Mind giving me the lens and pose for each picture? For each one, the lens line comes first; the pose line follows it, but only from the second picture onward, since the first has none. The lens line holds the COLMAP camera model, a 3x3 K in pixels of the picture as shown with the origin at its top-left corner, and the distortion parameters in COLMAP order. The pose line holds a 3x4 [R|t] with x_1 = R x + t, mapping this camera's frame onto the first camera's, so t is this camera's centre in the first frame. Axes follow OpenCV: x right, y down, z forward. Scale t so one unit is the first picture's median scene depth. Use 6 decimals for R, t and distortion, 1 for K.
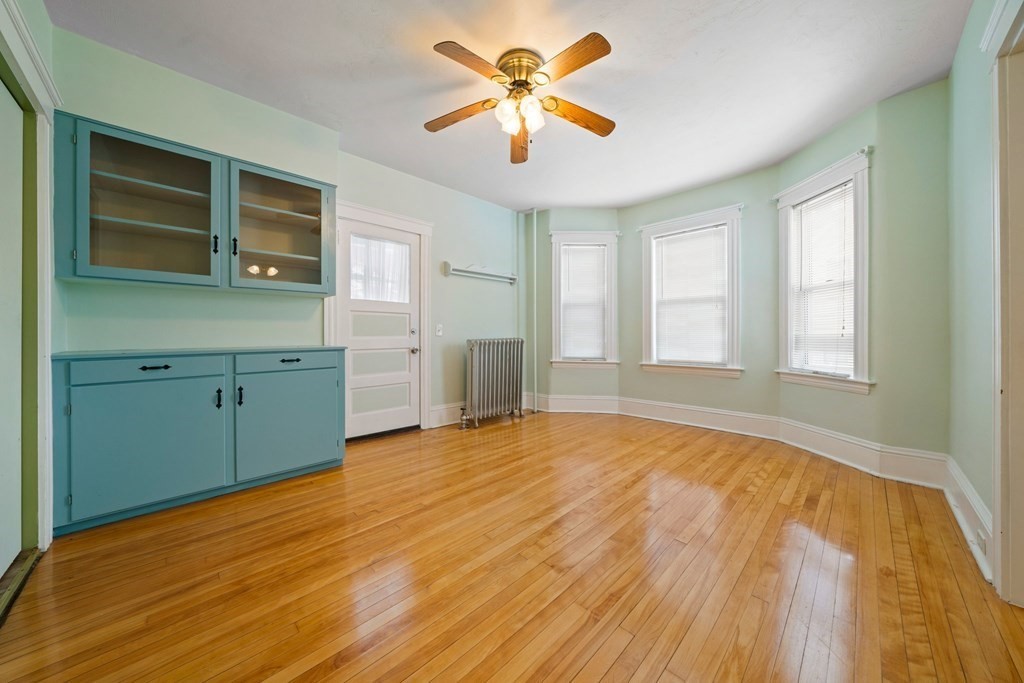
lens RADIAL K [[352.6, 0, 519.4], [0, 352.6, 333.2], [0, 0, 1]] dist [-0.006248, 0.000172]
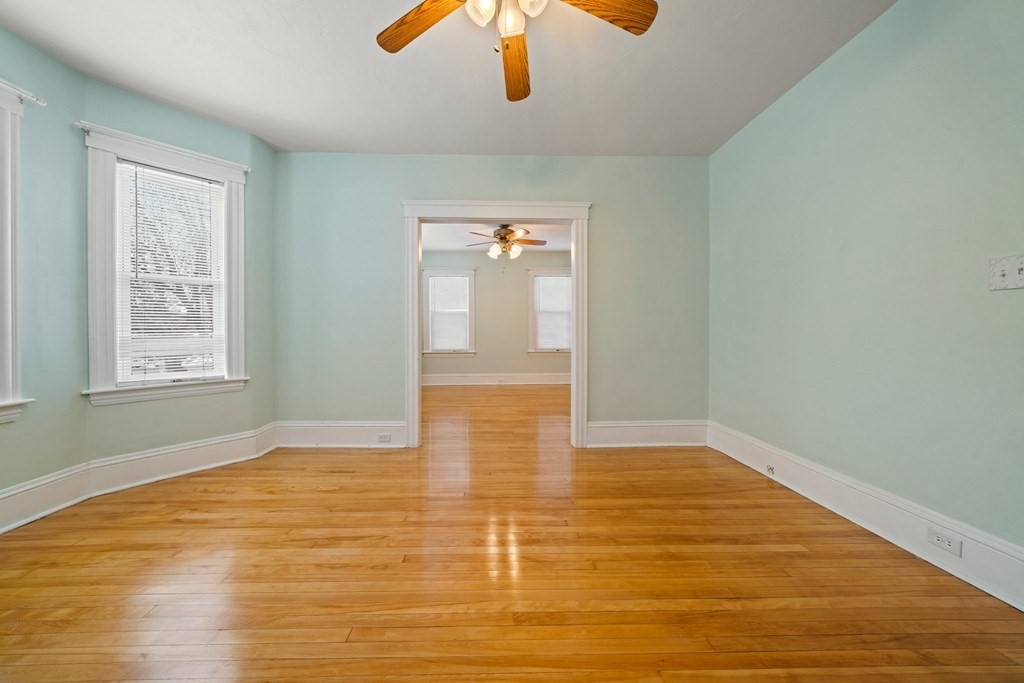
lens RADIAL K [[352.6, 0, 508.2], [0, 352.6, 336.2], [0, 0, 1]] dist [-0.006248, 0.000172]
pose [[-0.726652, -0.001354, 0.687004, -0.329409], [0.001845, 0.999991, 0.003922, 0.002391], [-0.687003, 0.004117, -0.726643, 1.092338]]
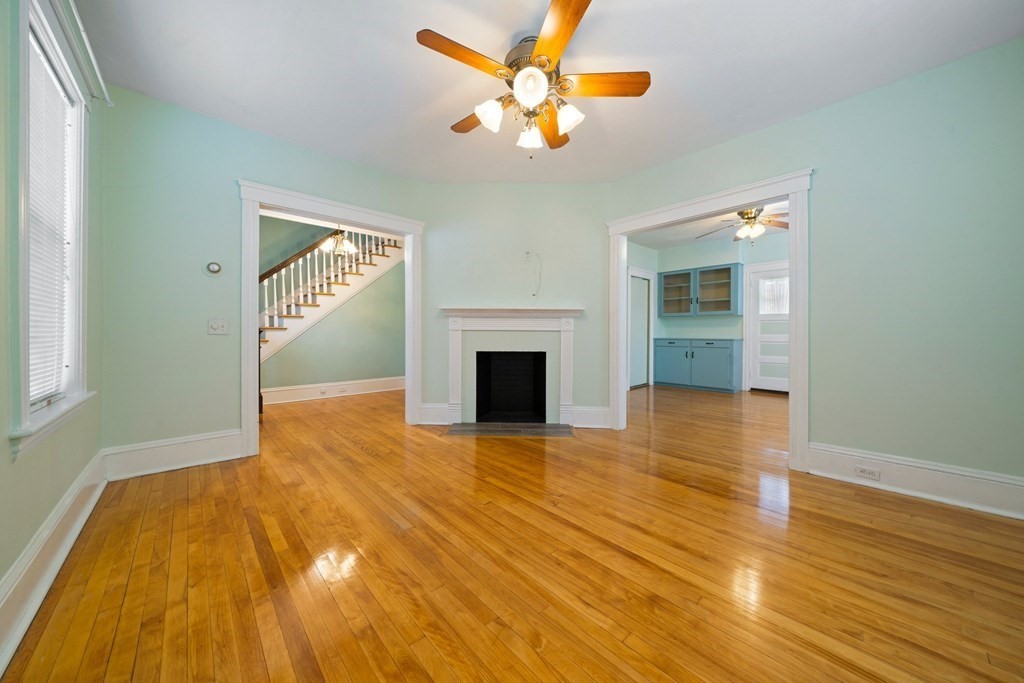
lens RADIAL K [[352.6, 0, 508.7], [0, 352.6, 335.8], [0, 0, 1]] dist [-0.006248, 0.000172]
pose [[-0.052550, 0.010236, -0.998566, 1.712483], [-0.001500, 0.999946, 0.010329, -0.000792], [0.998617, 0.002041, -0.052532, -0.267374]]
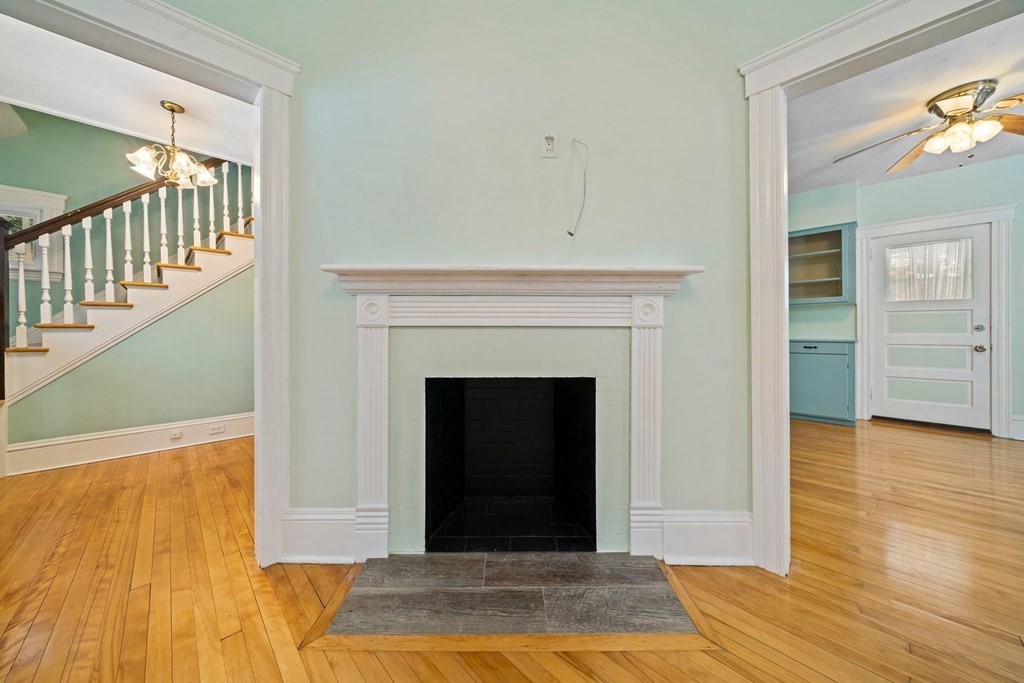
lens RADIAL K [[352.6, 0, 506.9], [0, 352.6, 332.5], [0, 0, 1]] dist [-0.006248, 0.000172]
pose [[-0.018262, 0.000681, -0.999833, 0.880686], [0.003506, 0.999994, 0.000617, 0.002537], [0.999827, -0.003494, -0.018265, -0.327447]]
